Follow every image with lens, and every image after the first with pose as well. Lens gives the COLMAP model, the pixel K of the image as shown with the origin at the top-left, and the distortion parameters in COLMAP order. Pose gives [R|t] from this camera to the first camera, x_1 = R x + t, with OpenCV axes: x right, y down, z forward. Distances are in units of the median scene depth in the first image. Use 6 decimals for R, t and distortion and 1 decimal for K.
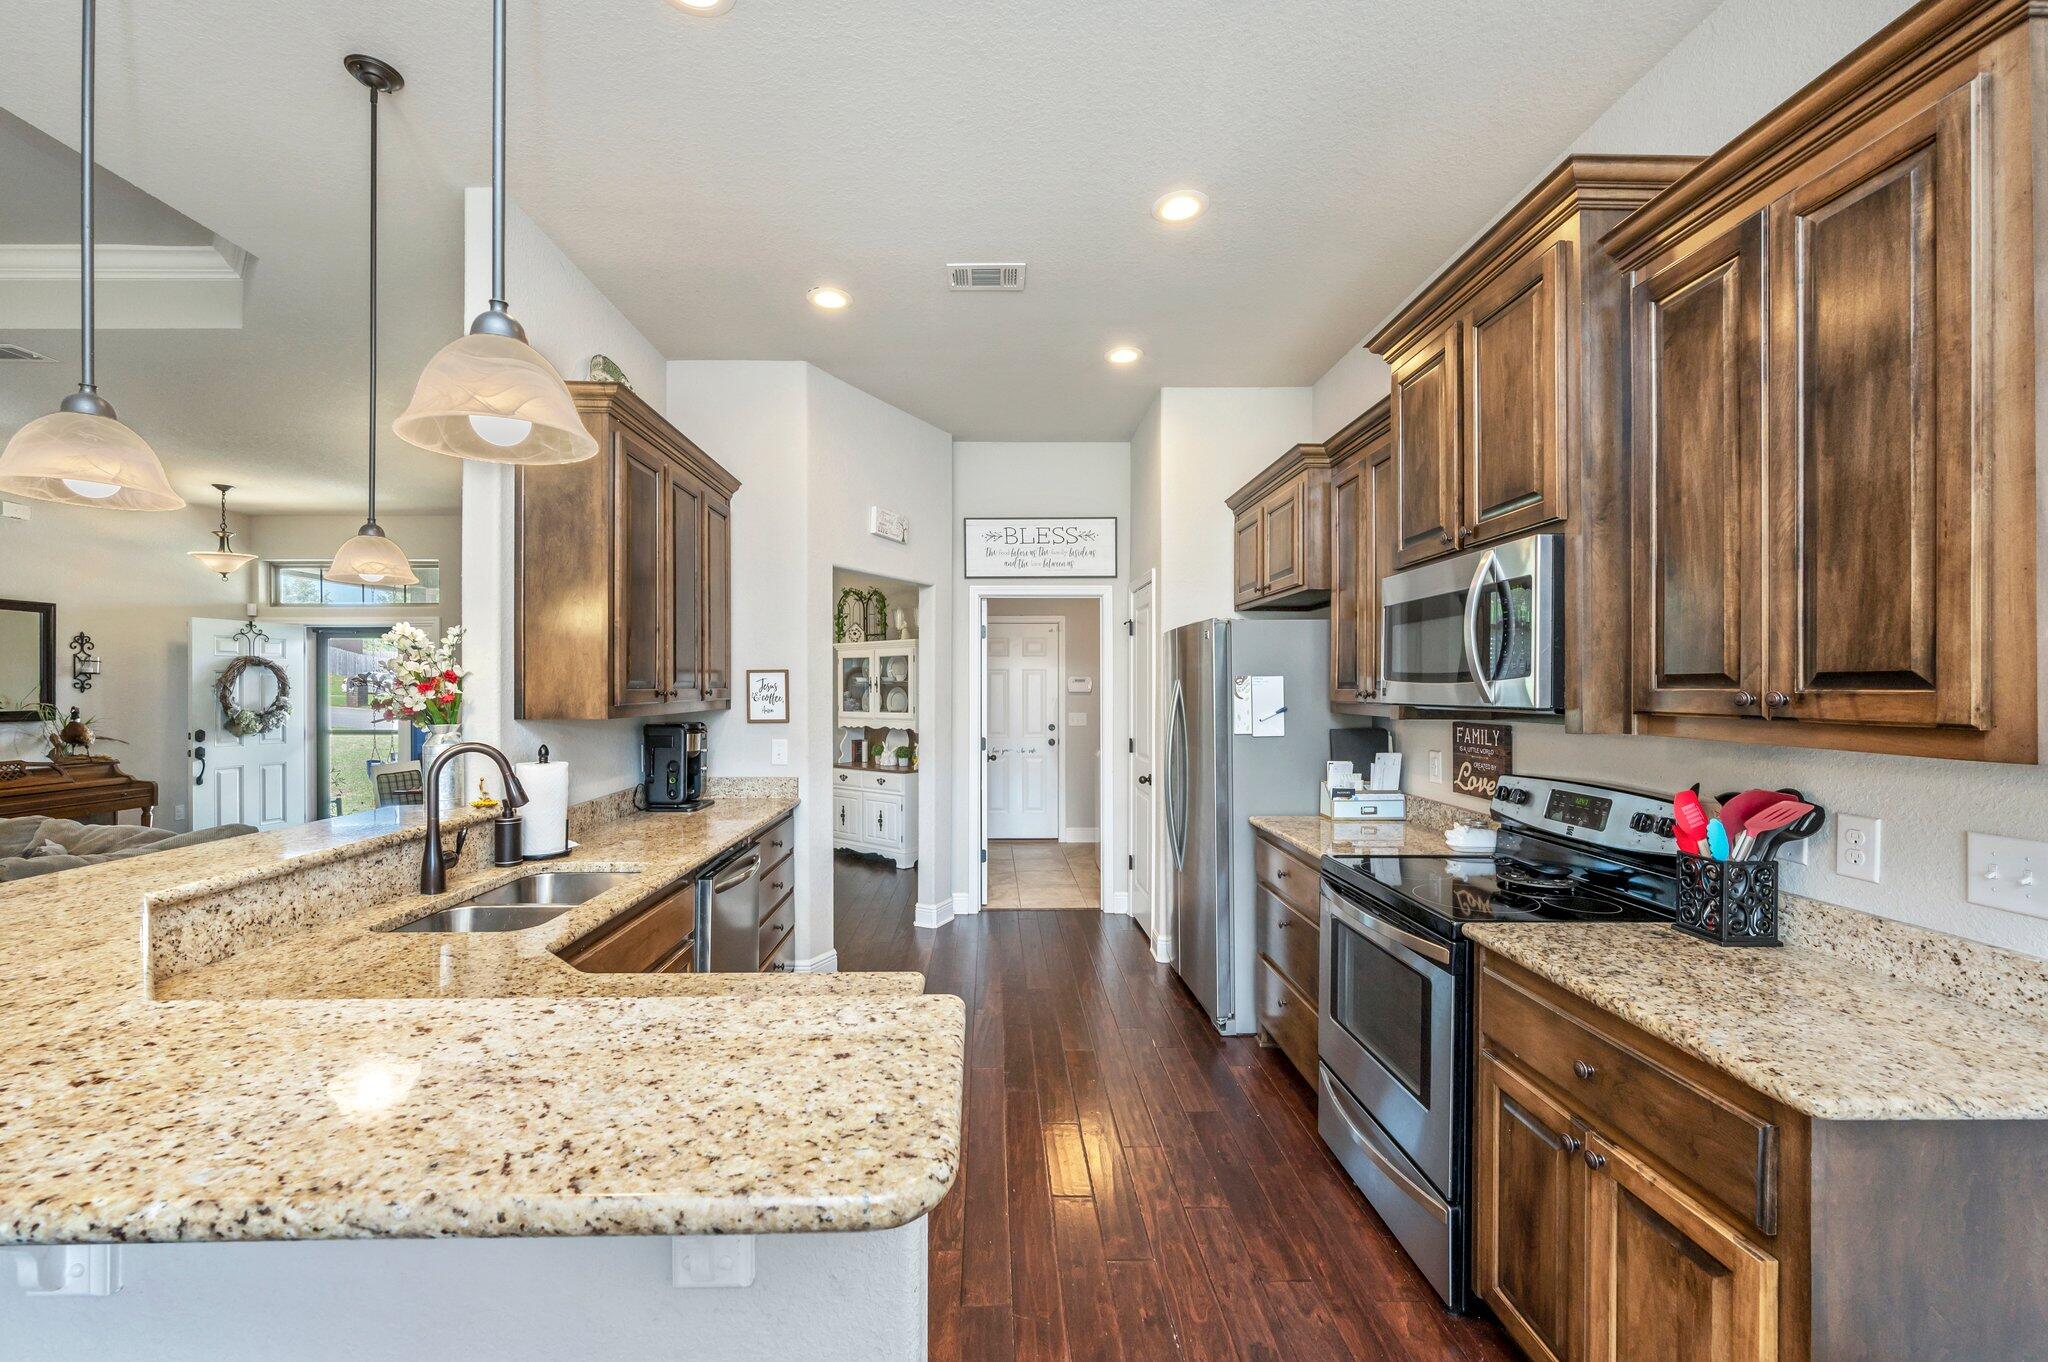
lens RADIAL K [[835.9, 0, 1016.2], [0, 835.9, 685.4], [0, 0, 1]] dist [-0.004831, 0.000448]
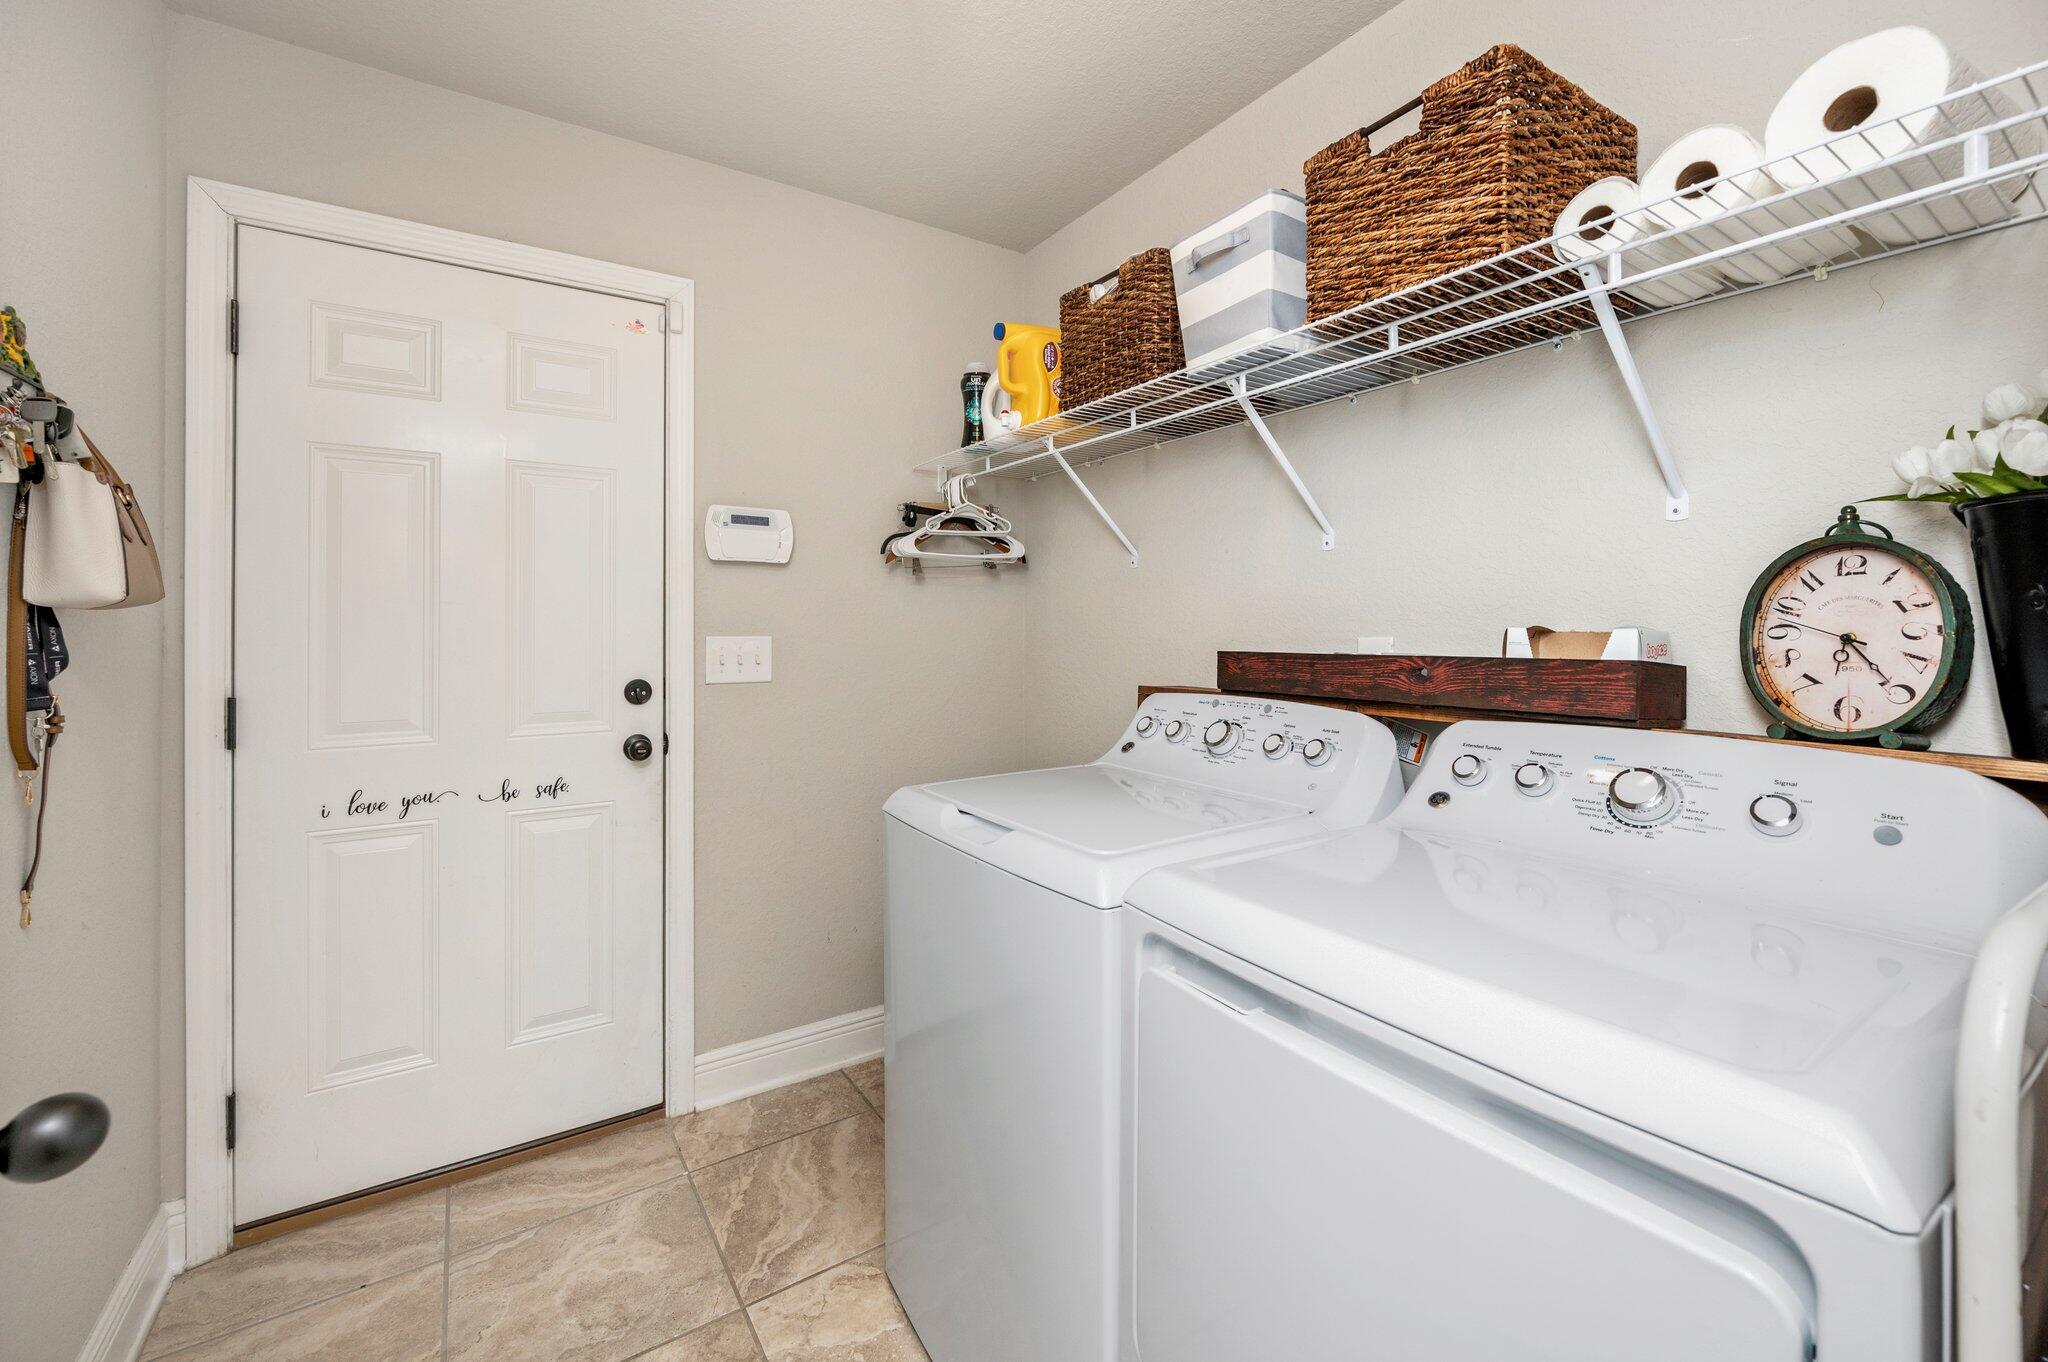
lens RADIAL K [[835.9, 0, 1050.0], [0, 835.9, 628.7], [0, 0, 1]] dist [-0.004831, 0.000448]
pose [[0.834059, 0.000495, 0.551675, 0.014216], [0.000291, 0.999999, -0.001337, 0.073364], [-0.551675, 0.001275, 0.834058, 1.701375]]
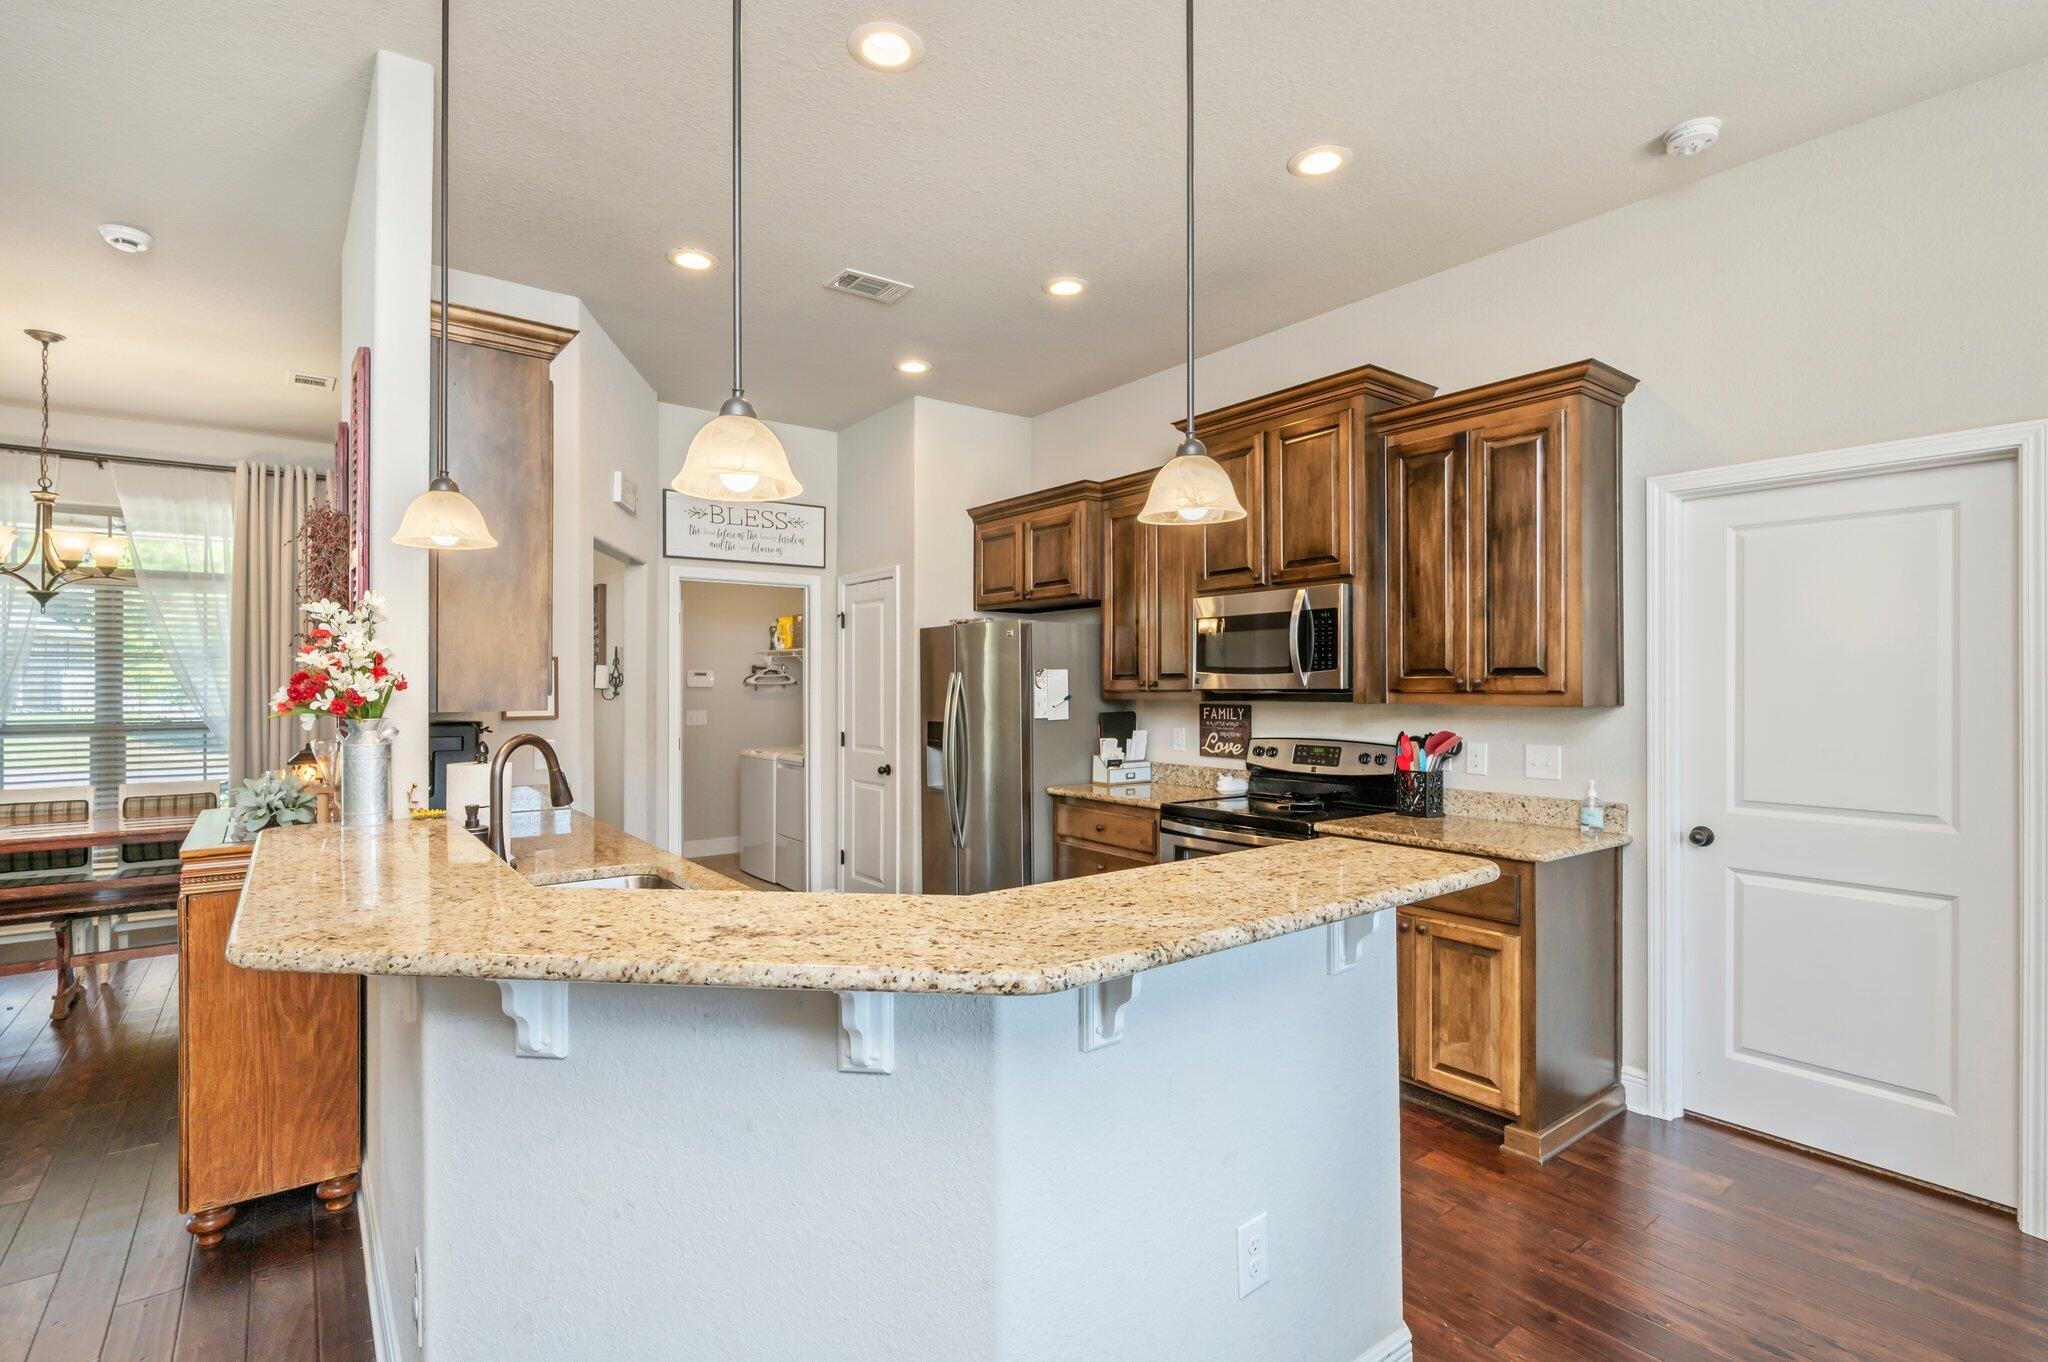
lens RADIAL K [[961.0, 0, 1063.2], [0, 961.0, 682.0], [0, 0, 1]] dist [0.000222, -0.004243]
pose [[0.791758, 0.000438, 0.610835, -0.575395], [0.000867, 0.999998, -0.001842, 0.009946], [-0.610835, 0.001988, 0.791755, -0.097211]]
